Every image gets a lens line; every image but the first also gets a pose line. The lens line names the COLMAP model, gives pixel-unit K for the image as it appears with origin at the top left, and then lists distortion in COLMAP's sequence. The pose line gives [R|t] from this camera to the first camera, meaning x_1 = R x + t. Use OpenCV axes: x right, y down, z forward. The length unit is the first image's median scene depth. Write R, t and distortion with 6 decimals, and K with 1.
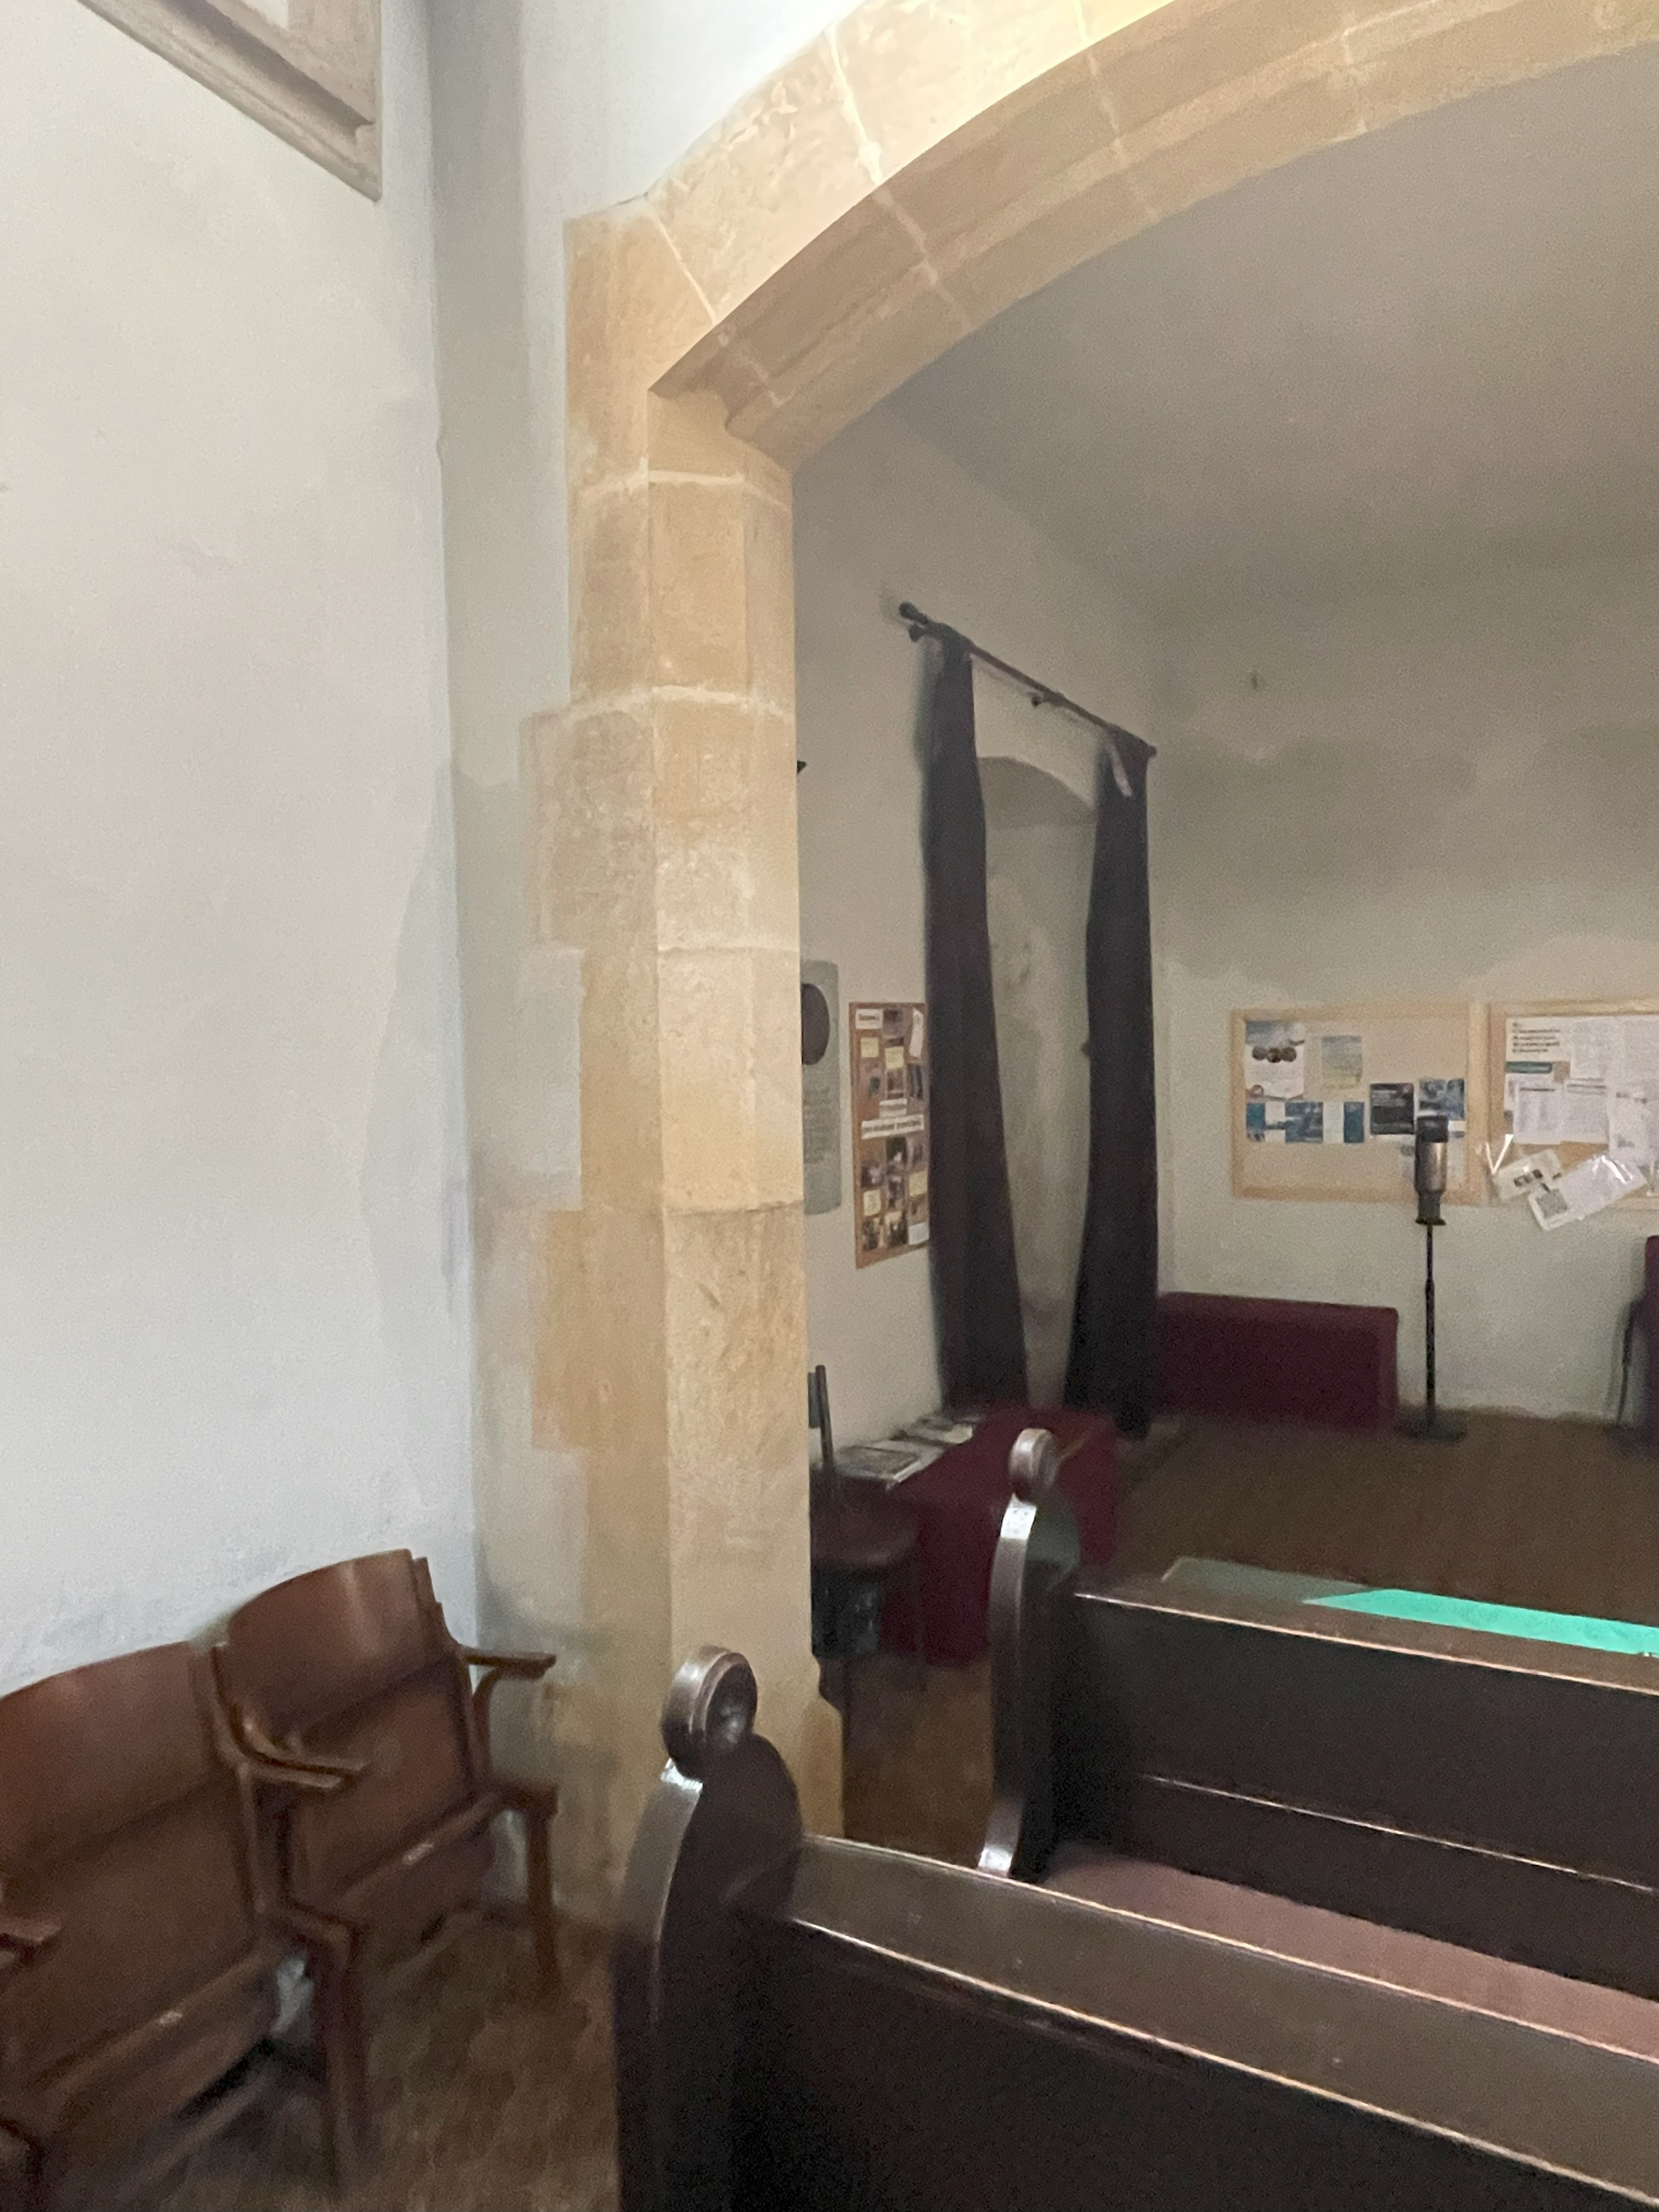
lens RADIAL K [[1405.4, 0, 835.8], [0, 1405.4, 1112.9], [0, 0, 1]] dist [-0.014846, 0.003832]
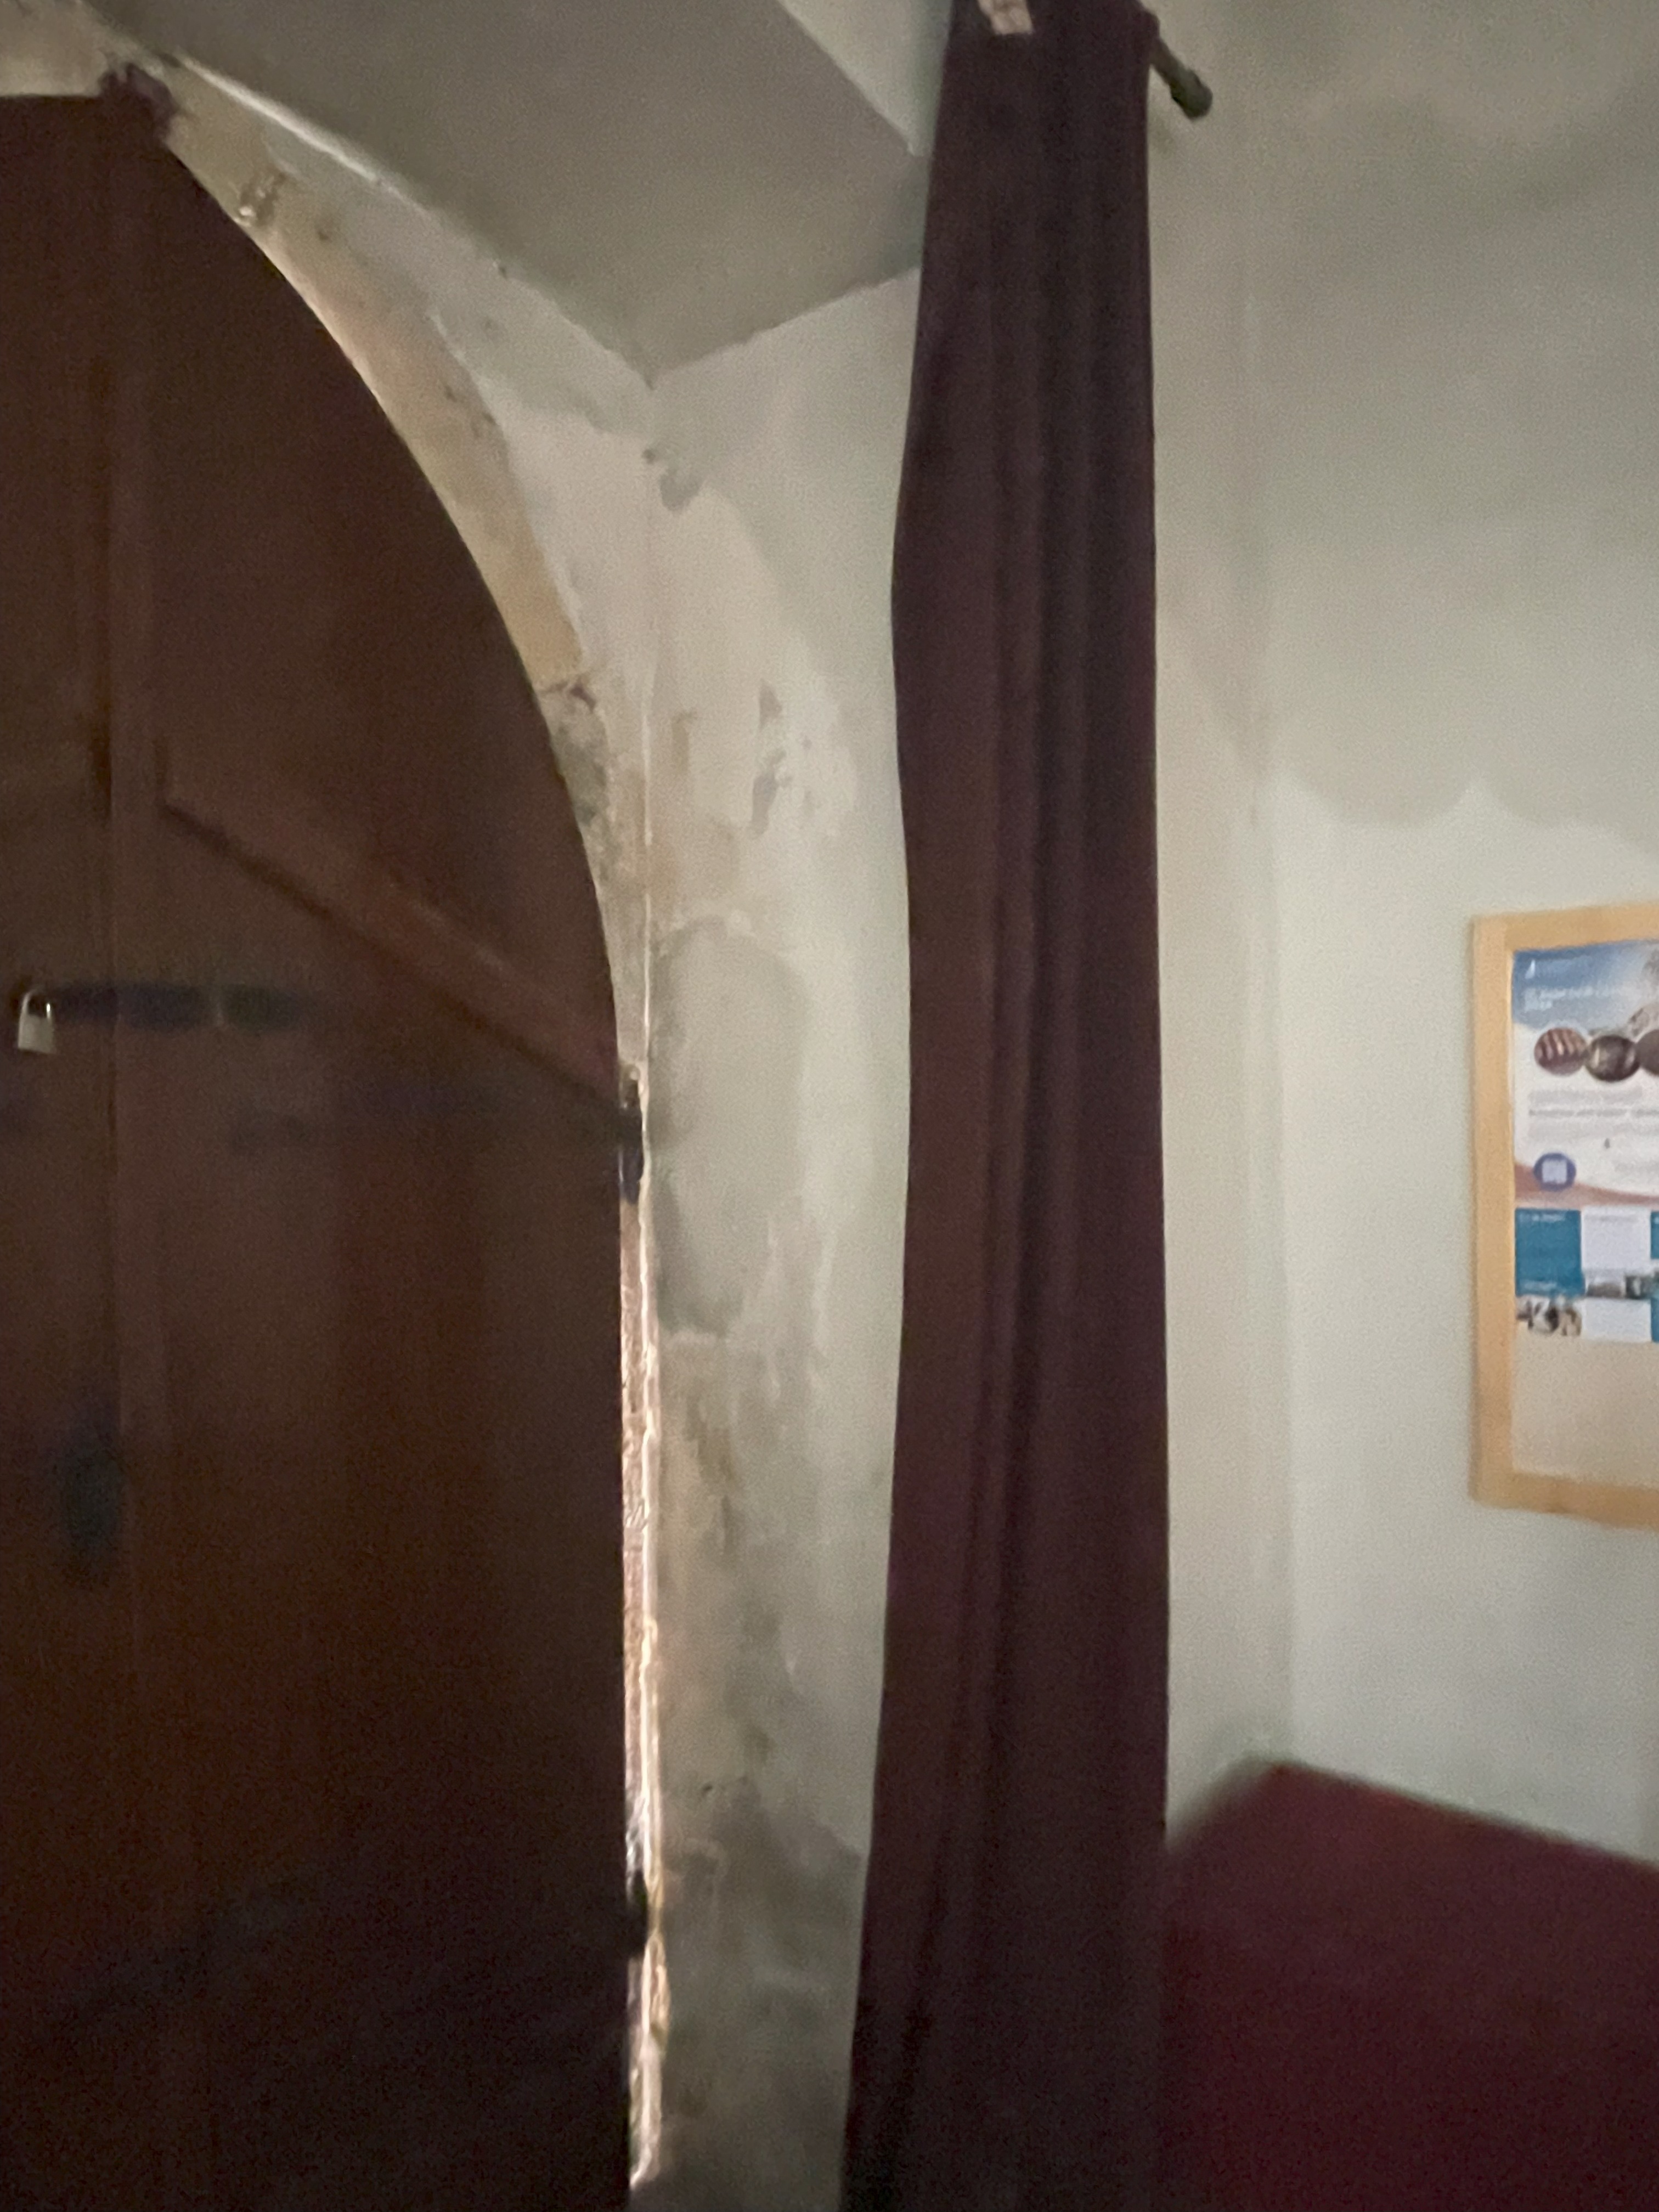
lens RADIAL K [[1405.4, 0, 860.8], [0, 1405.4, 1142.5], [0, 0, 1]] dist [-0.014846, 0.003832]
pose [[0.990328, 0.006863, -0.138577, 0.198978], [-0.010103, 0.999692, -0.022686, -0.014151], [0.138379, 0.023867, 0.990092, 0.698707]]
